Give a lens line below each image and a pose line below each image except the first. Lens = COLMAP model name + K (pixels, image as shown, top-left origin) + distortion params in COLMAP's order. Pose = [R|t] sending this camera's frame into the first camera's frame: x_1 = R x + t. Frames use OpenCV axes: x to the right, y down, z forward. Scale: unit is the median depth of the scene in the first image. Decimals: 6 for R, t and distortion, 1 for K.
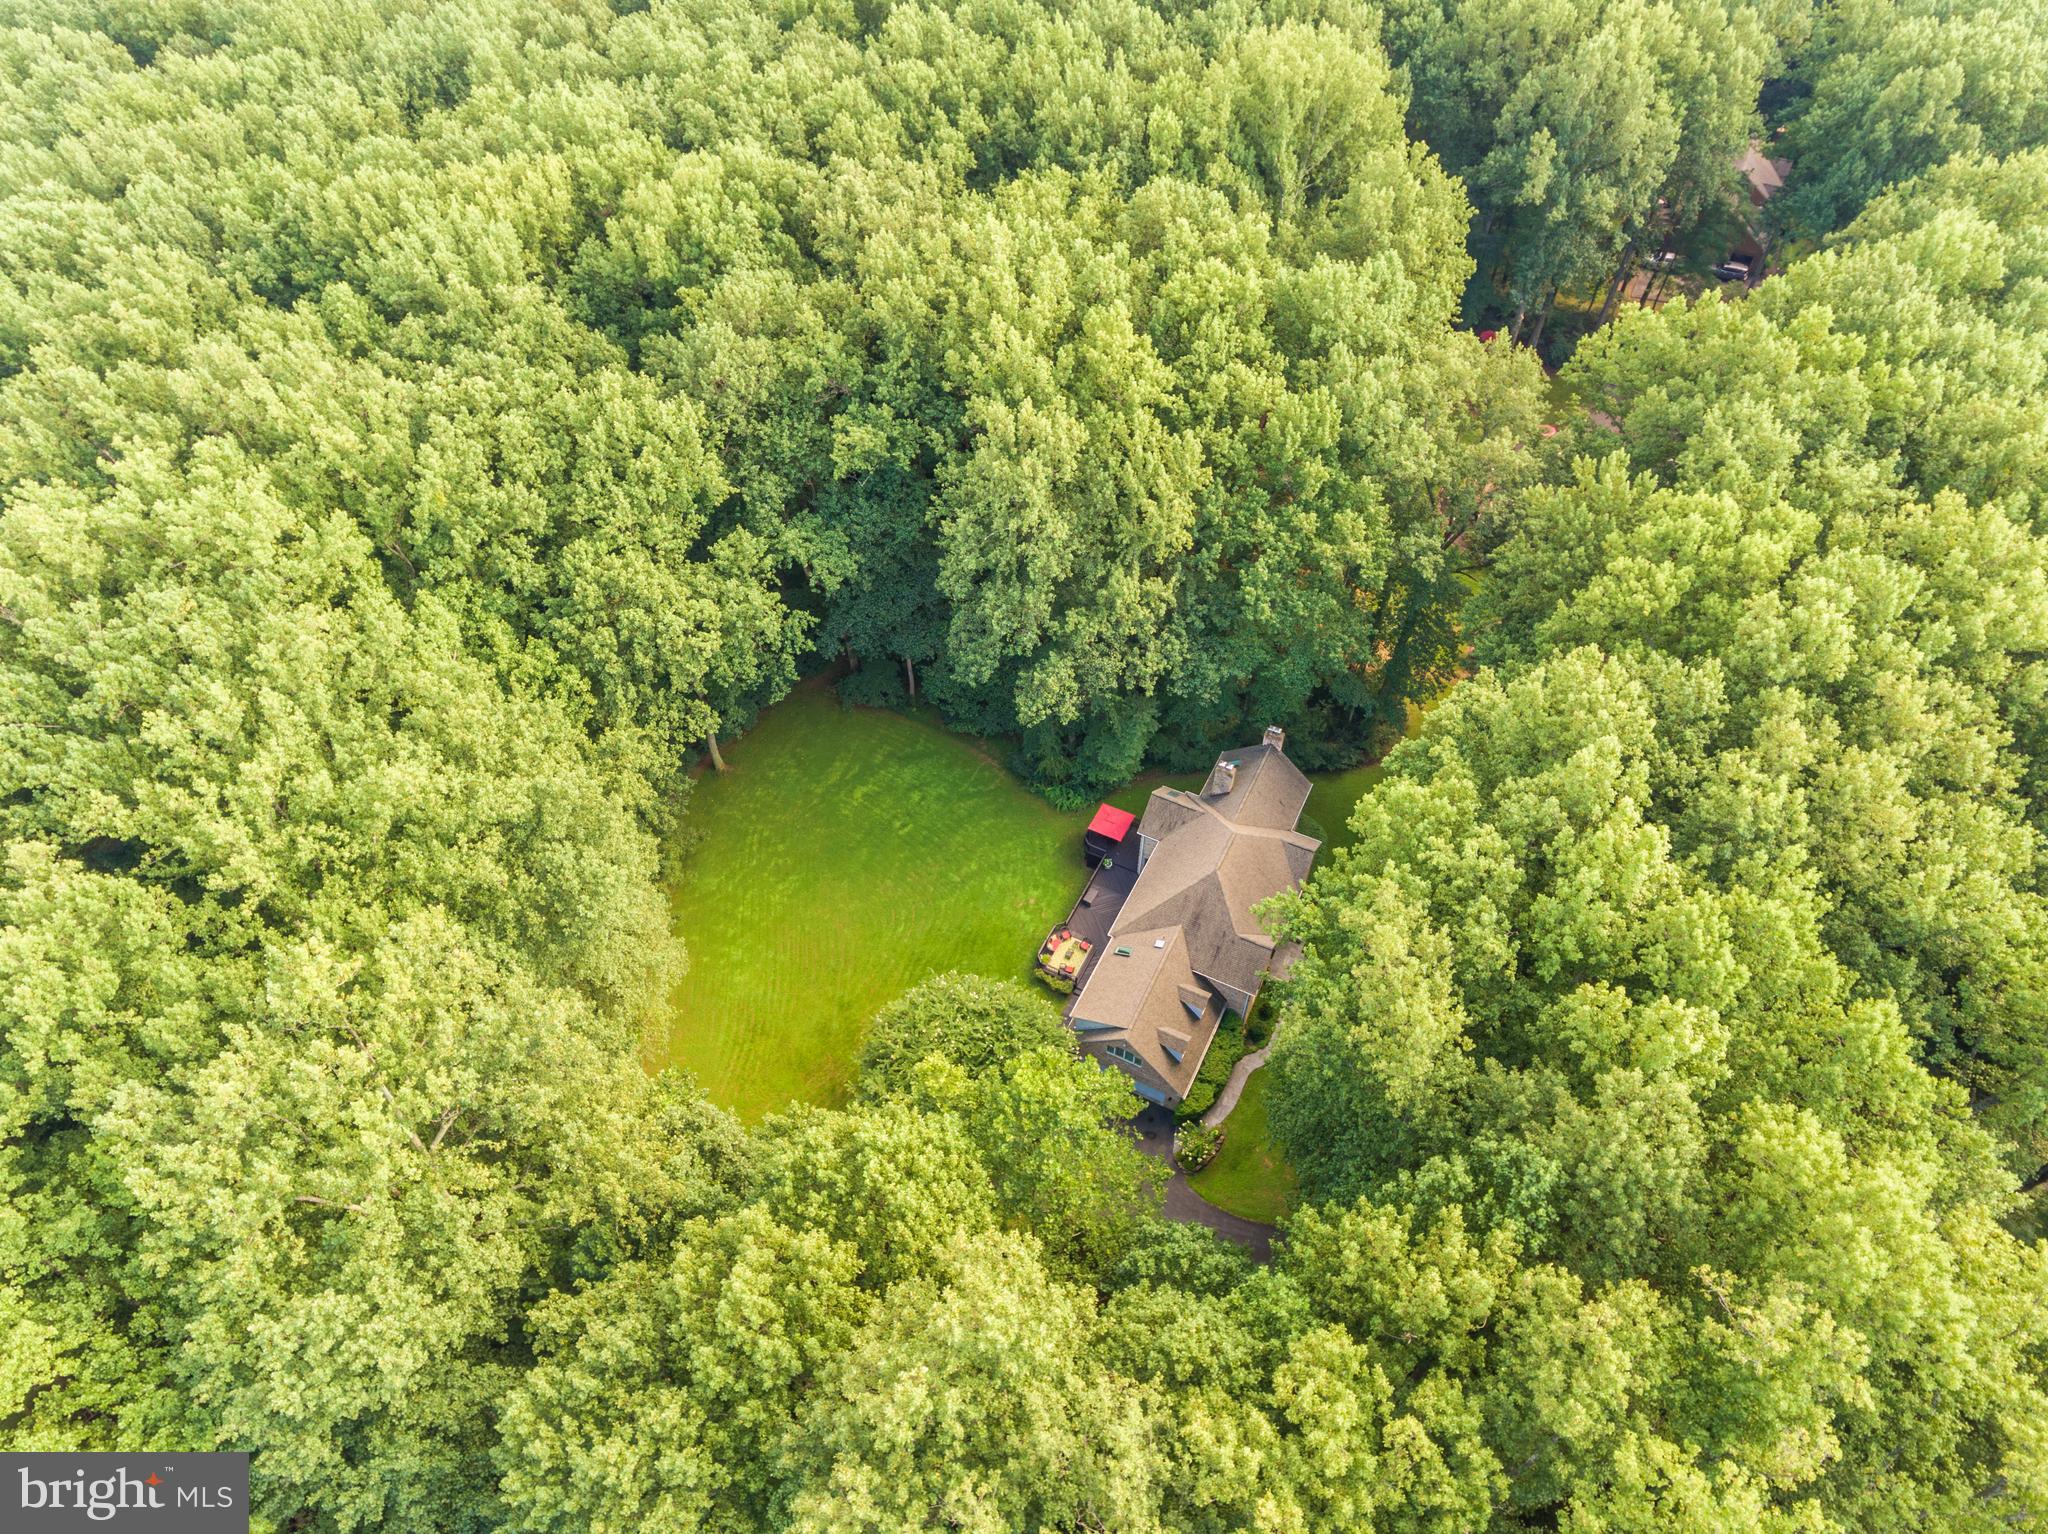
lens RADIAL K [[1227.7, 0, 1026.4], [0, 1227.7, 762.7], [0, 0, 1]] dist [-0.000870, 0.000189]
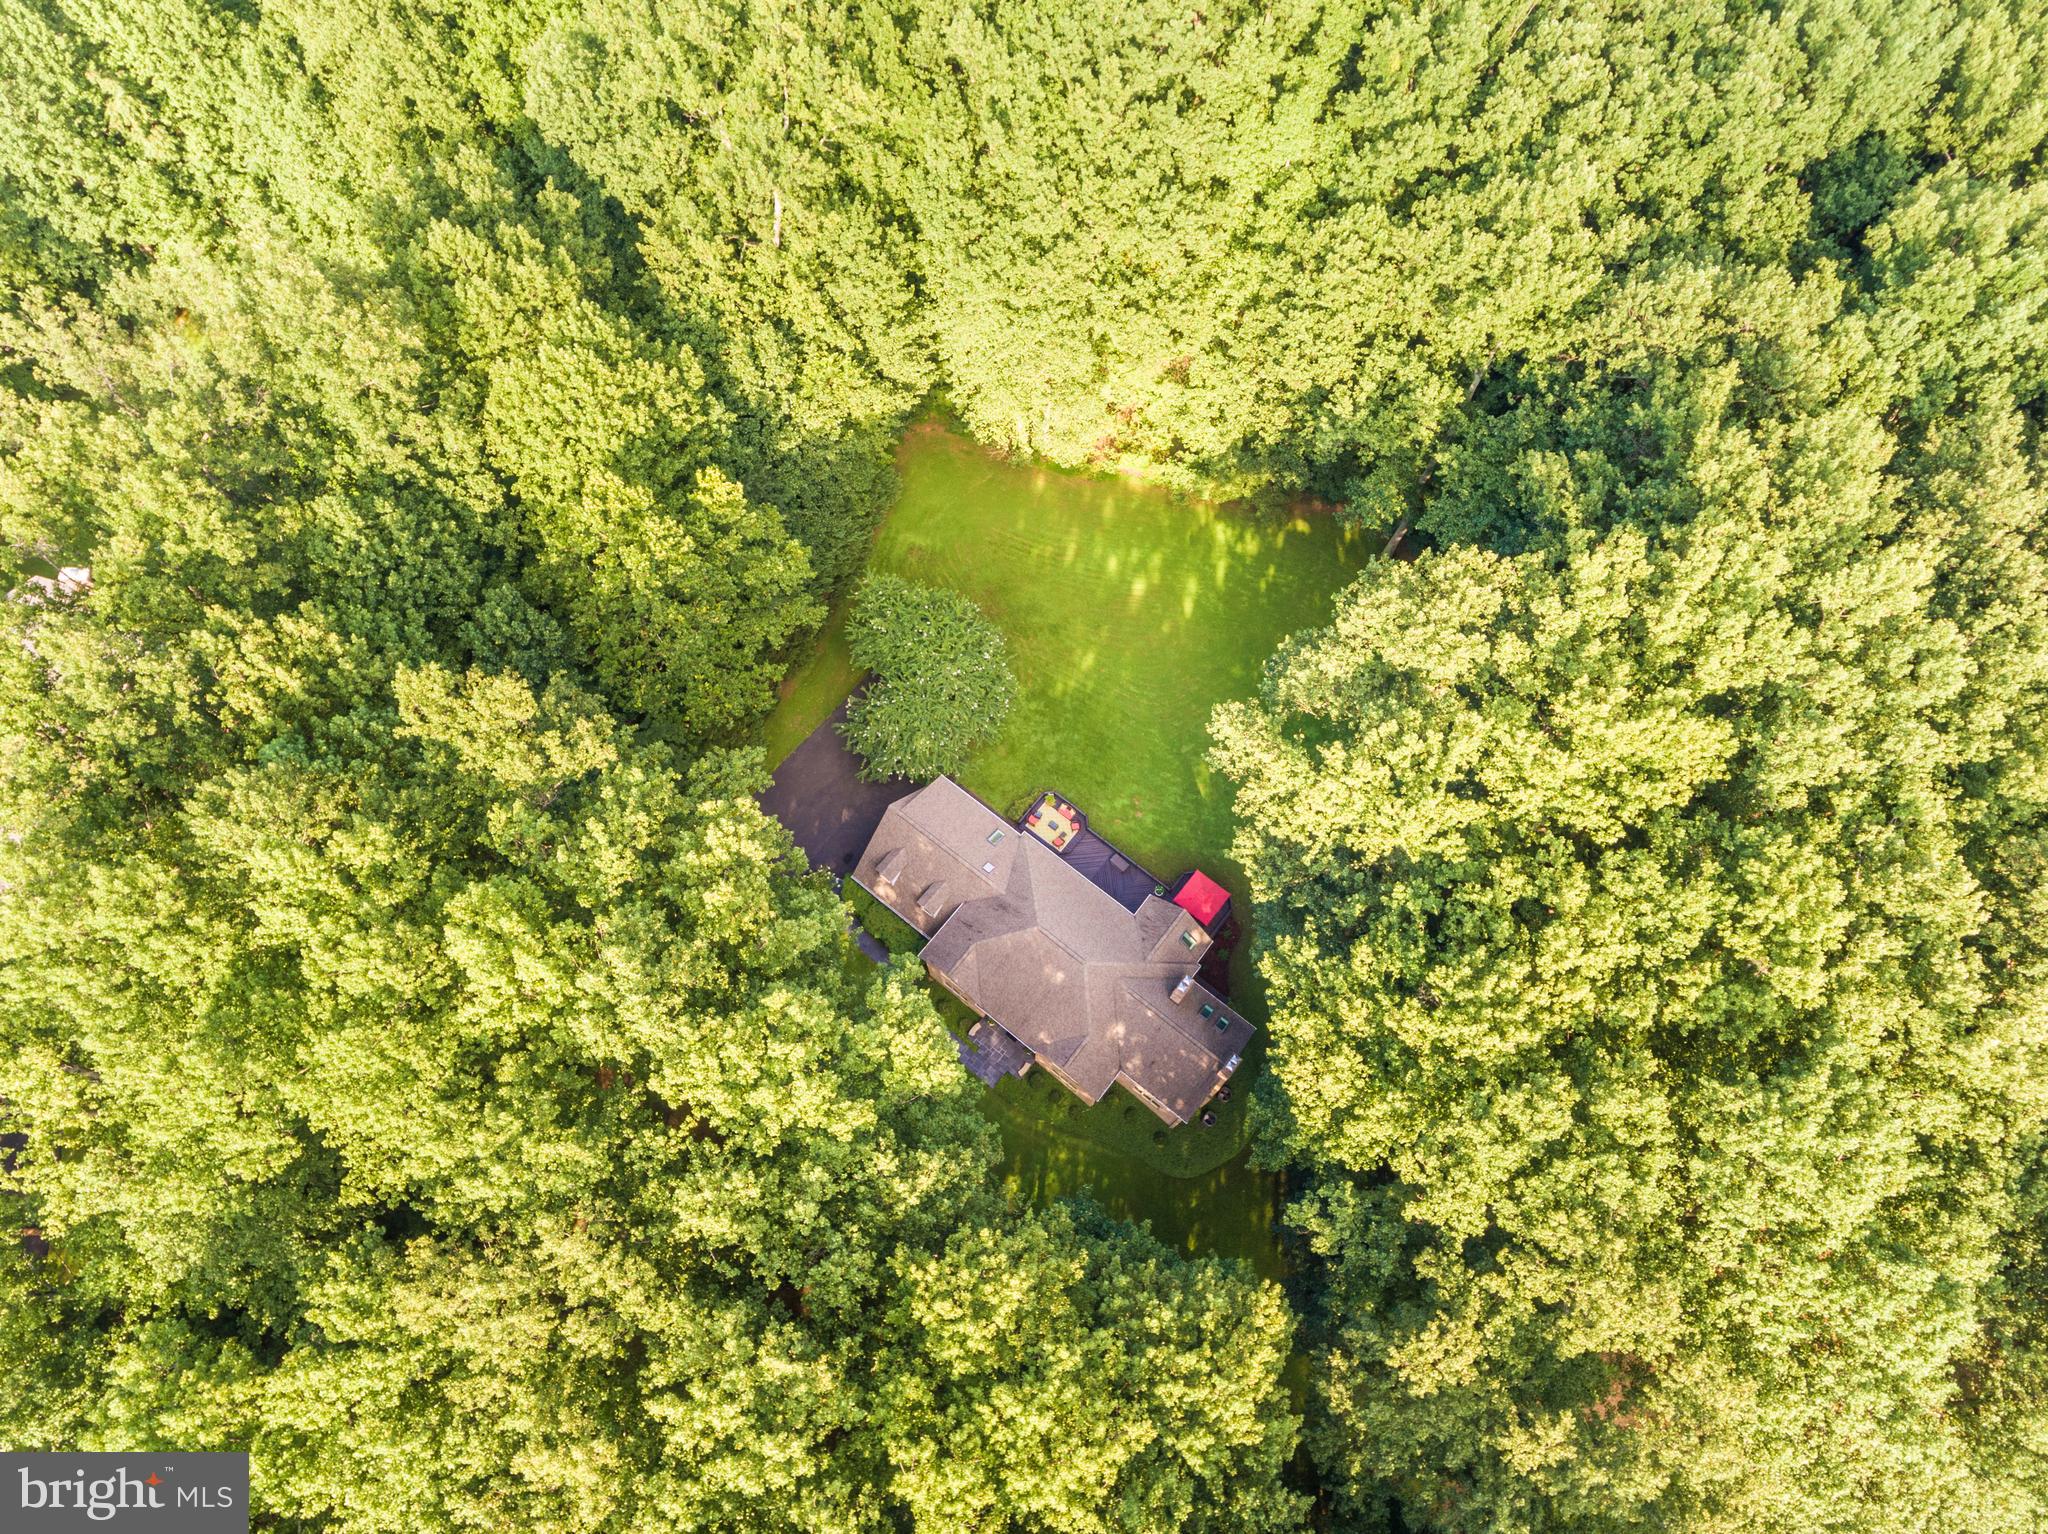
lens RADIAL K [[1224.2, 0, 1040.1], [0, 1224.2, 772.4], [0, 0, 1]] dist [0.002136, 0.002803]
pose [[-0.202070, 0.911045, -0.359394, 0.373371], [-0.754242, 0.089318, 0.650493, -0.504623], [0.624729, 0.402515, 0.669100, 0.359568]]
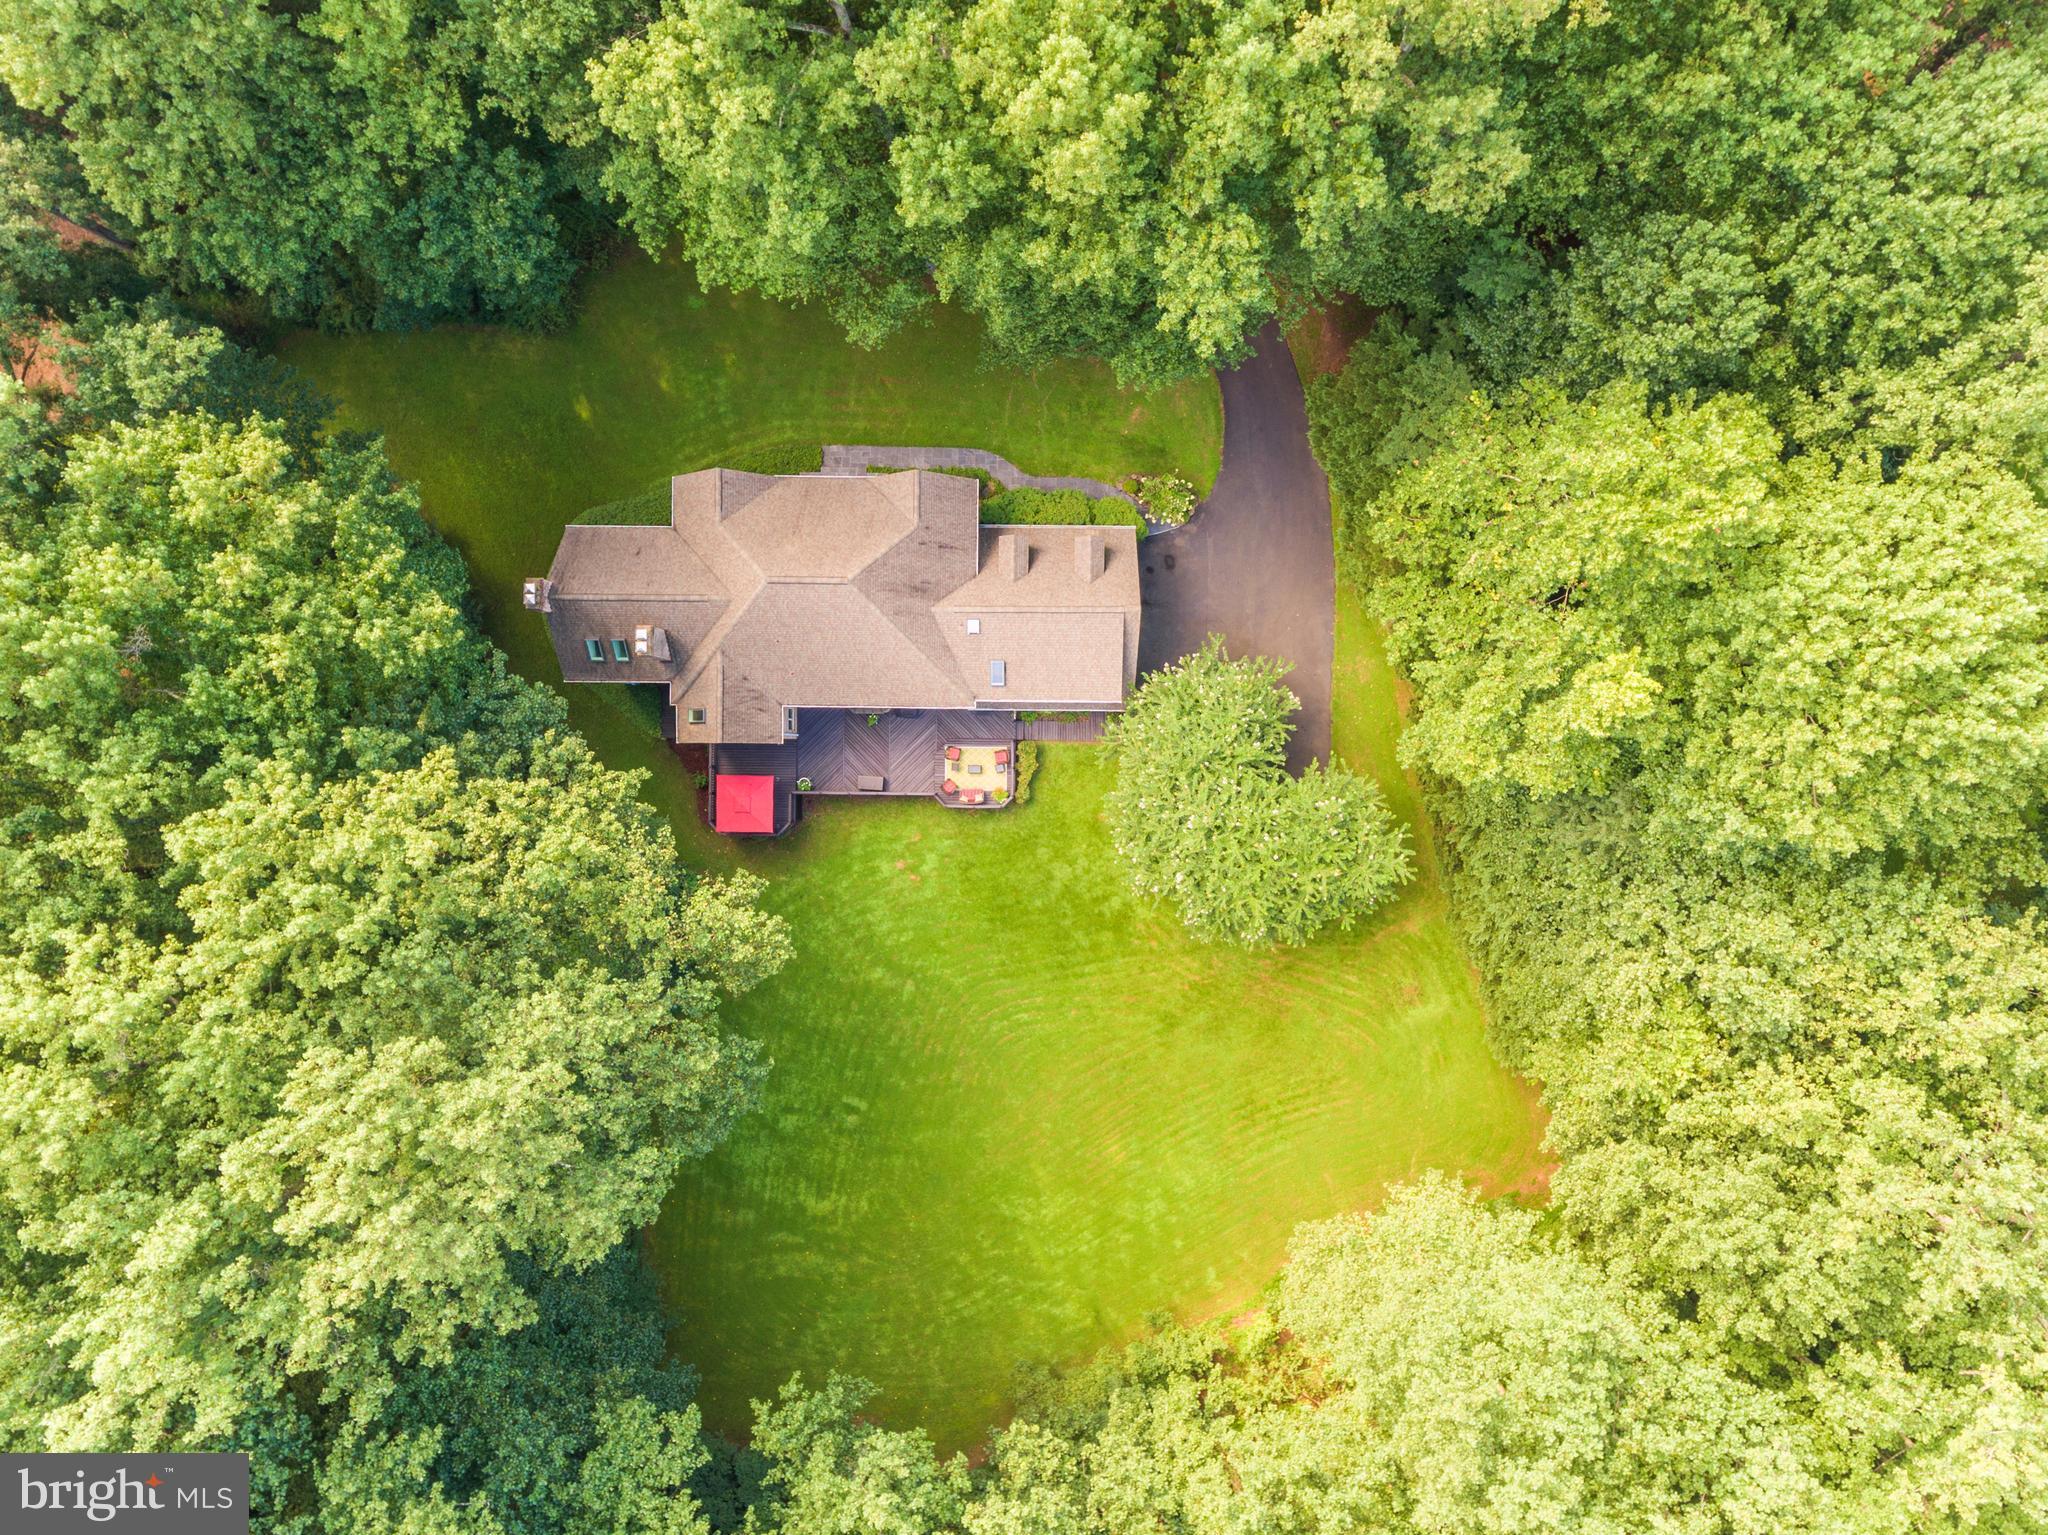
lens RADIAL K [[1306.0, 0, 1046.5], [0, 1306.0, 755.3], [0, 0, 1]] dist [0.001544, 0.001891]
pose [[-0.442935, -0.896553, 0.001337, 0.025255], [0.682606, -0.336269, 0.648824, -0.319847], [-0.581255, 0.288300, 0.760937, 0.442460]]
